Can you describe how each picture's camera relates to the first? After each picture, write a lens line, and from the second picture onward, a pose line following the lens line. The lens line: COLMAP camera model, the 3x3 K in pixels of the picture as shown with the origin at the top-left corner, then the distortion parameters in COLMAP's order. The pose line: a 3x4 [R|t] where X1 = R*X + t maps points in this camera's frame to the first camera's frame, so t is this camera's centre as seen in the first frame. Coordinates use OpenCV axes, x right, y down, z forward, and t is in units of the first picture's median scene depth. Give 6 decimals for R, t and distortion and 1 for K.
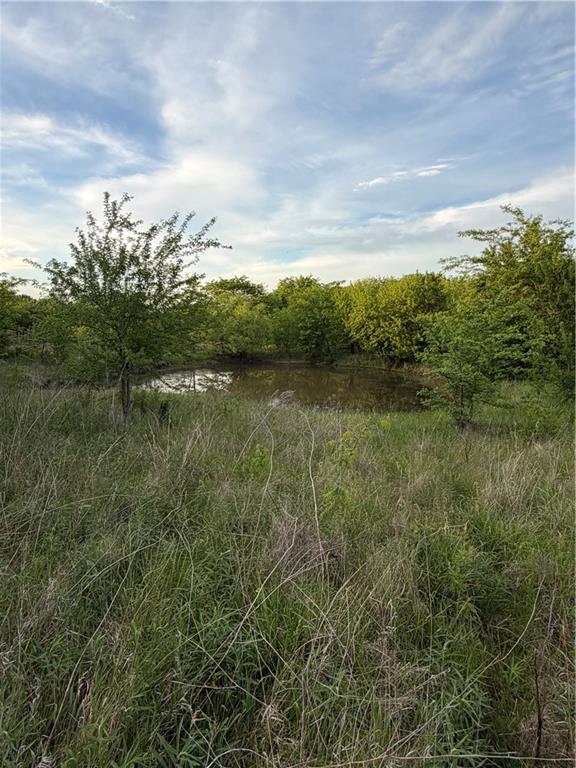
lens RADIAL K [[453.1, 0, 289.1], [0, 453.1, 380.4], [0, 0, 1]] dist [-0.003151, 0.003392]
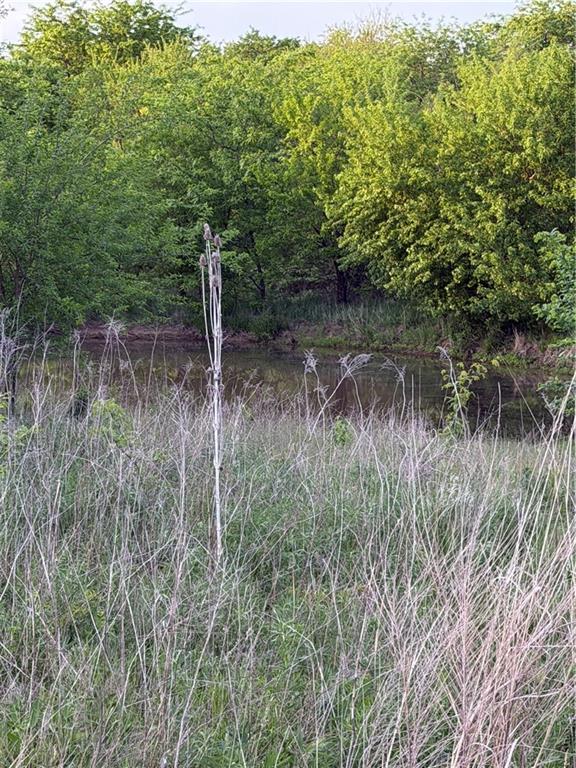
lens RADIAL K [[1894.3, 0, 288.3], [0, 1894.3, 384.4], [0, 0, 1]] dist [0.001969, 0.000000]
pose [[0.991686, -0.002294, 0.128662, -0.072688], [0.004135, 0.999893, -0.014049, 0.014179], [-0.128616, 0.014464, 0.991589, -0.288568]]
